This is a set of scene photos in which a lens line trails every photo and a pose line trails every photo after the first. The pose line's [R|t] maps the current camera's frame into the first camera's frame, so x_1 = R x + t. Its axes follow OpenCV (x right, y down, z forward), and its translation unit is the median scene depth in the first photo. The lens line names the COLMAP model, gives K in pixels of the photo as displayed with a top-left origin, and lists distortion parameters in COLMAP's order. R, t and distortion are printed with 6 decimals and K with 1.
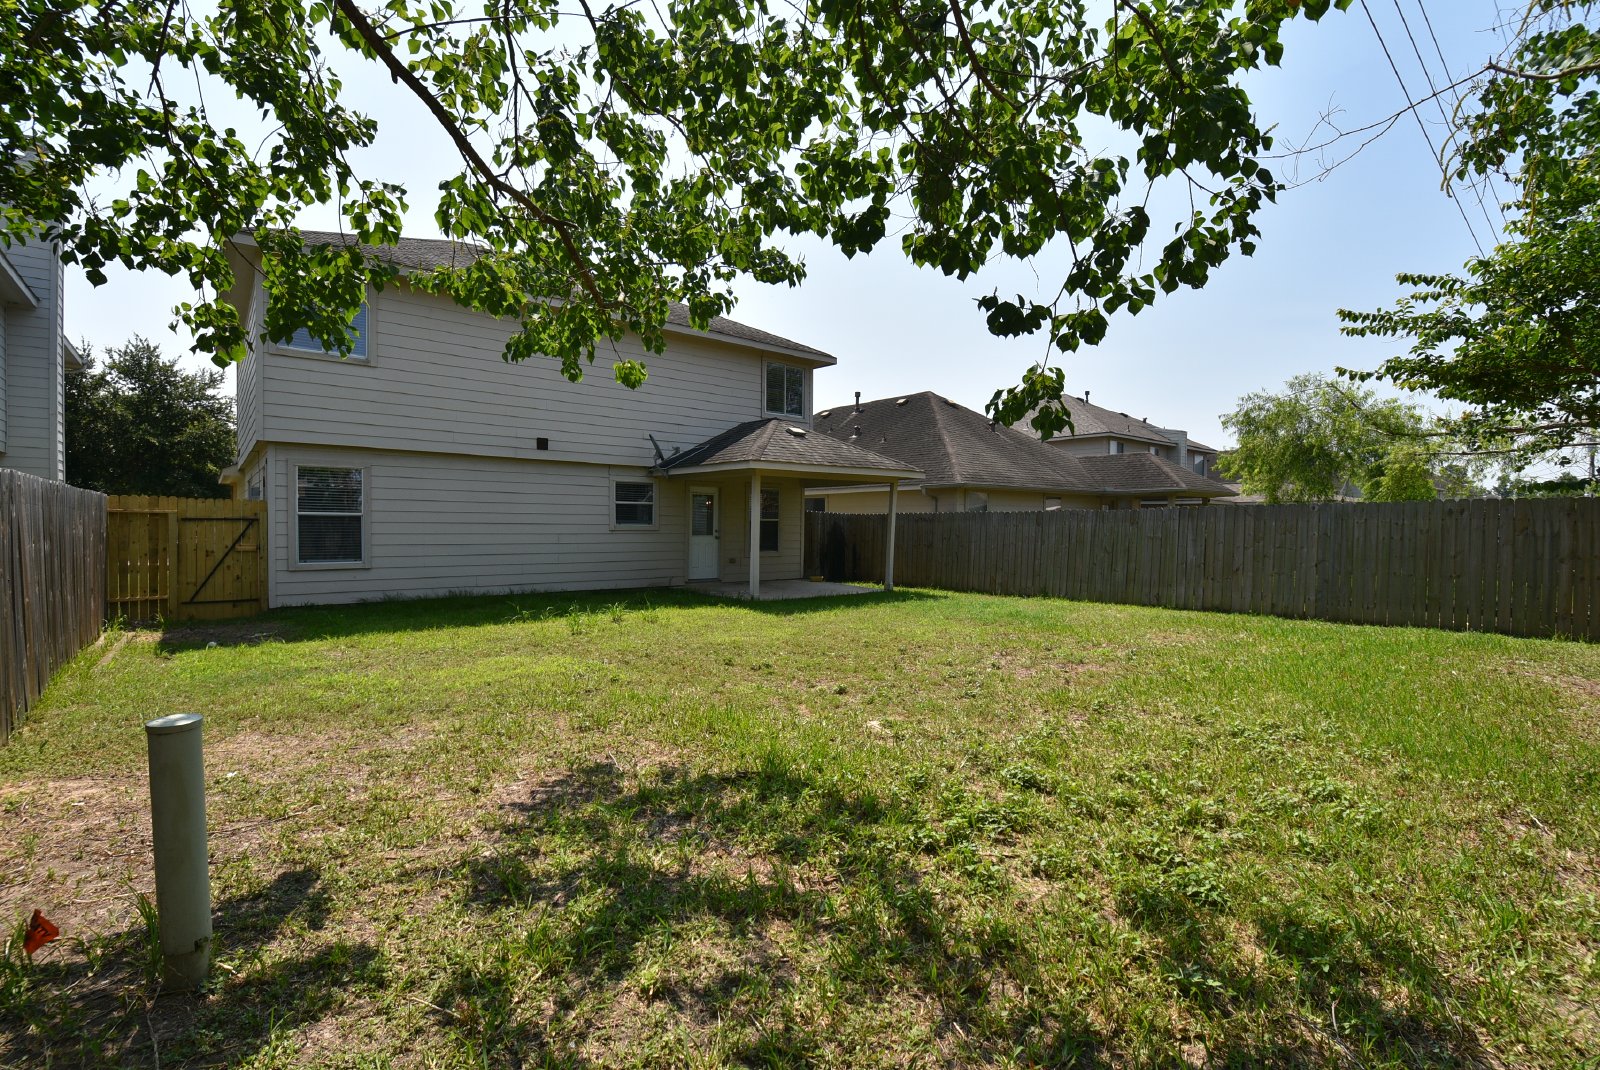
lens RADIAL K [[699.0, 0, 803.8], [0, 699.0, 530.2], [0, 0, 1]] dist [-0.008154, -0.008422]
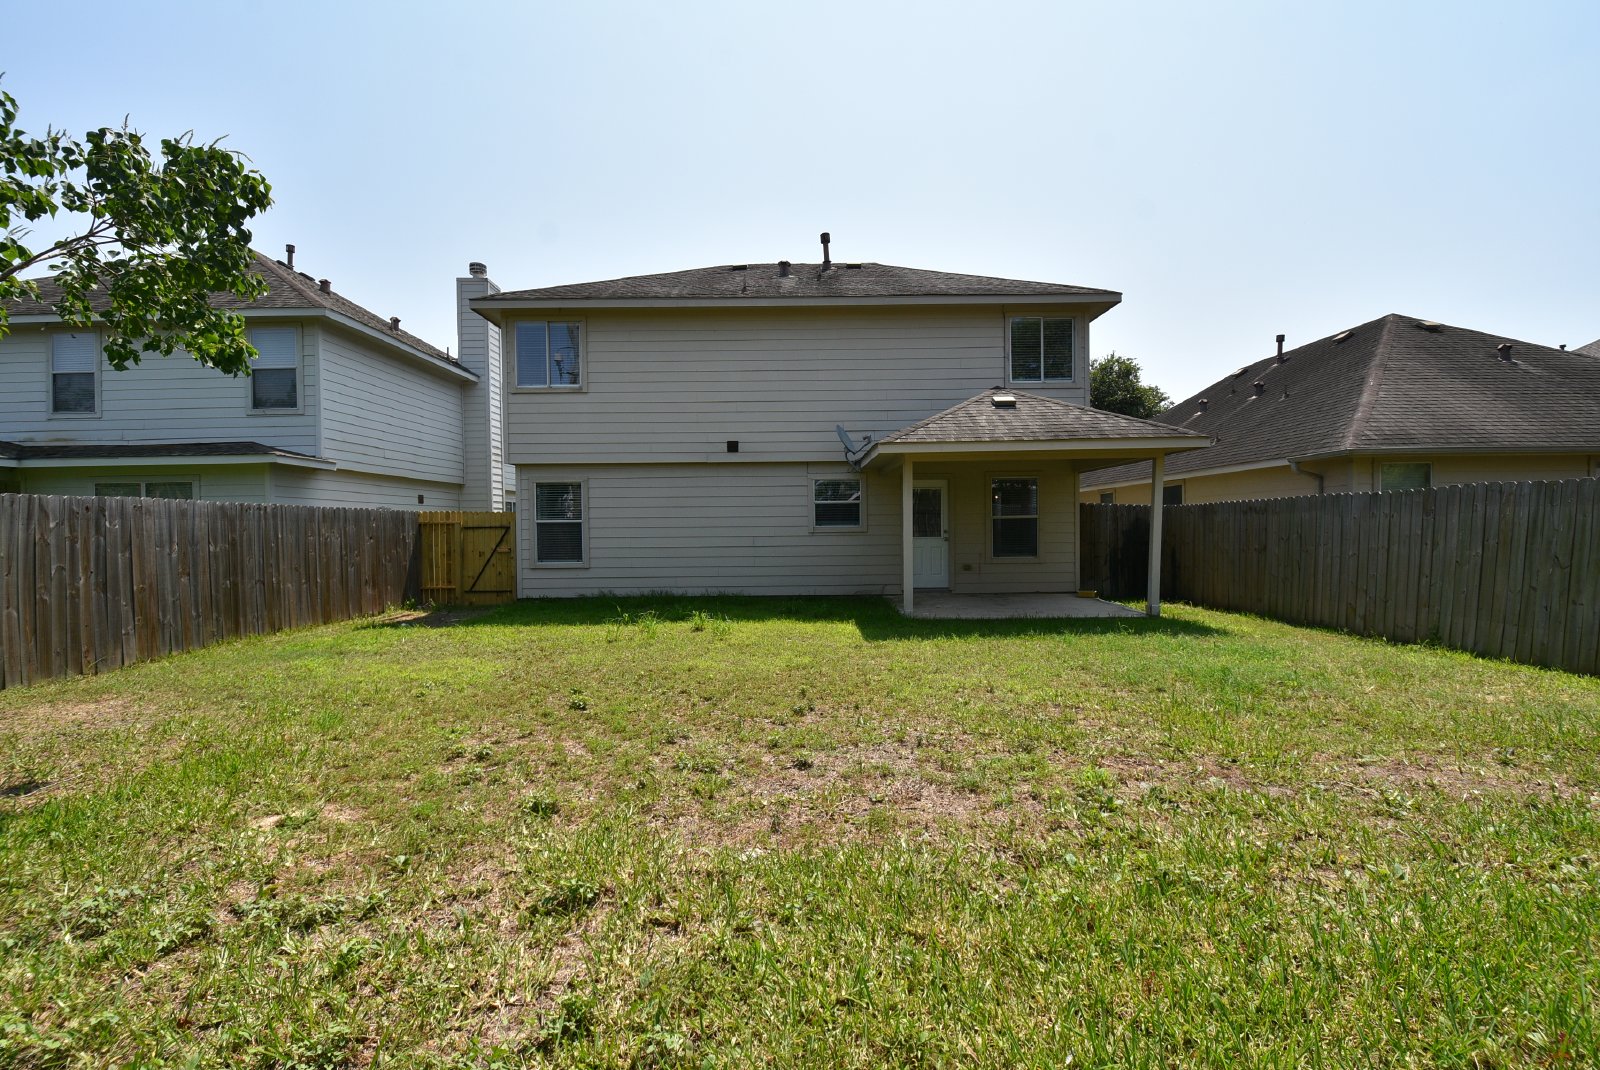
lens RADIAL K [[699.0, 0, 802.4], [0, 699.0, 538.2], [0, 0, 1]] dist [-0.008154, -0.008422]
pose [[0.768470, -0.006859, -0.639849, 0.451920], [0.012356, 0.999915, 0.004121, 0.005609], [0.639767, -0.011073, 0.768489, 0.389652]]
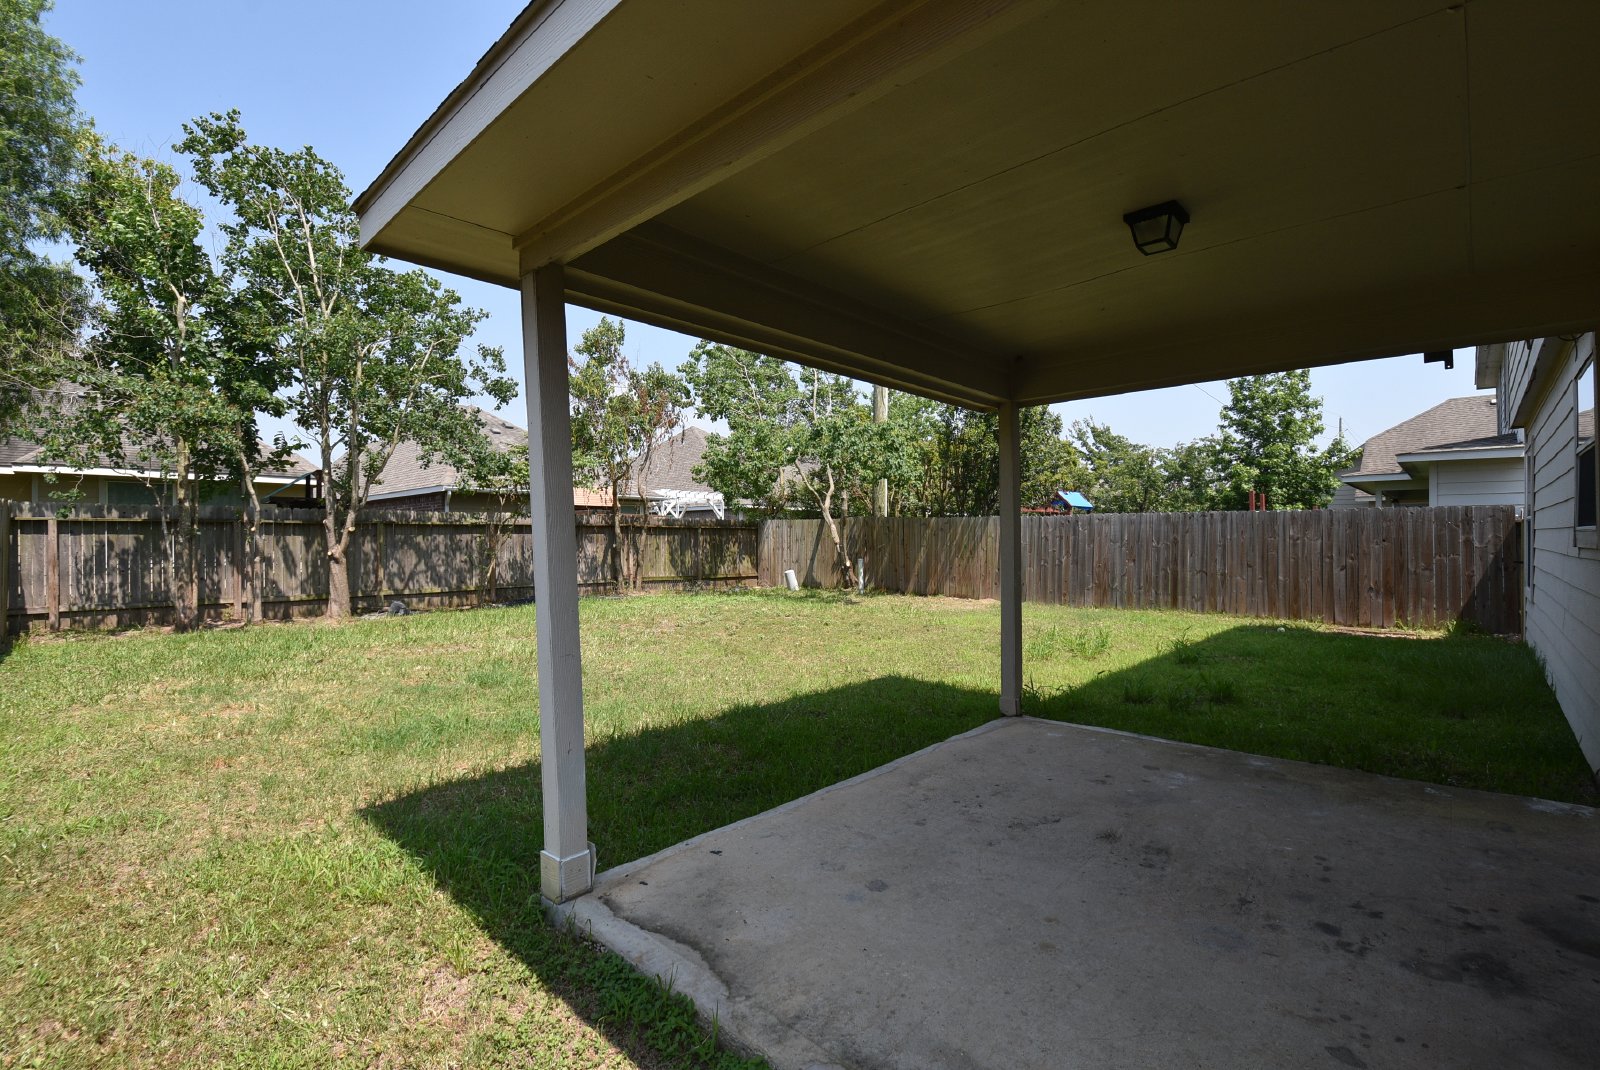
lens RADIAL K [[699.0, 0, 788.4], [0, 699.0, 535.7], [0, 0, 1]] dist [-0.008154, -0.008422]
pose [[-0.994678, -0.007514, -0.102756, 0.137685], [-0.008029, 0.999957, 0.004602, -0.003791], [0.102717, 0.005402, -0.994696, 1.783615]]
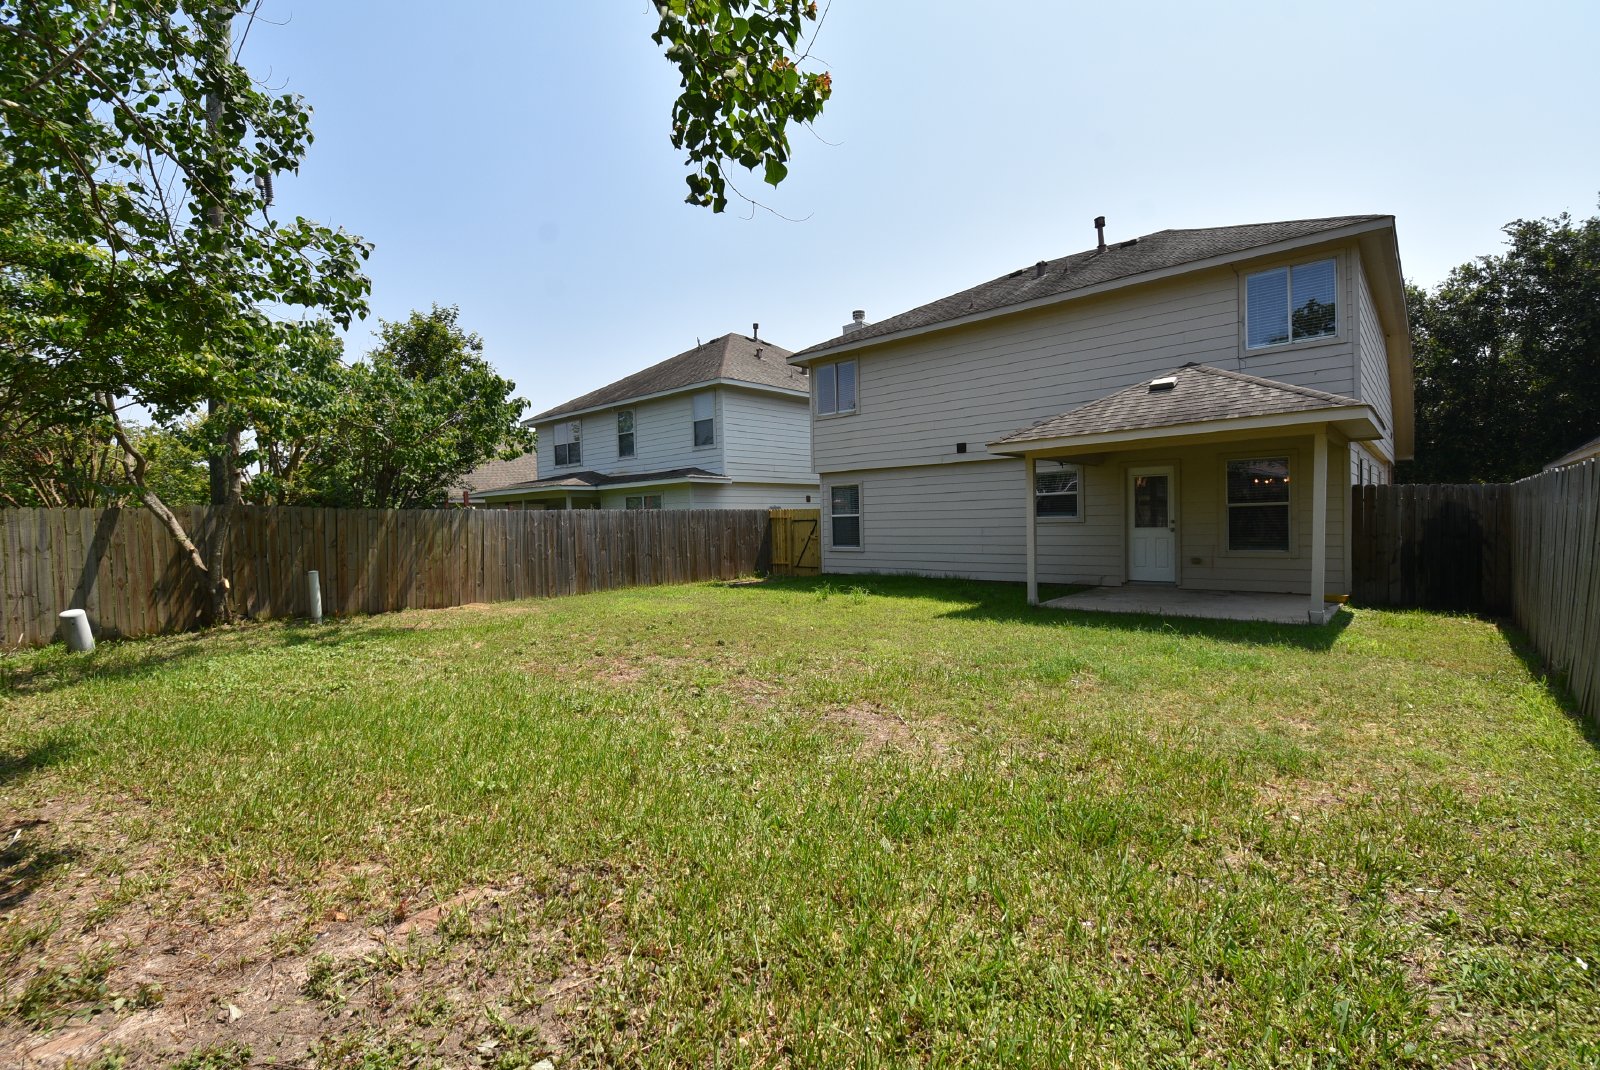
lens RADIAL K [[699.0, 0, 807.8], [0, 699.0, 535.7], [0, 0, 1]] dist [-0.008154, -0.008422]
pose [[0.135757, 0.008868, -0.990702, 0.951899], [0.016484, 0.999801, 0.011208, 0.002557], [0.990605, -0.017853, 0.135584, 0.789228]]
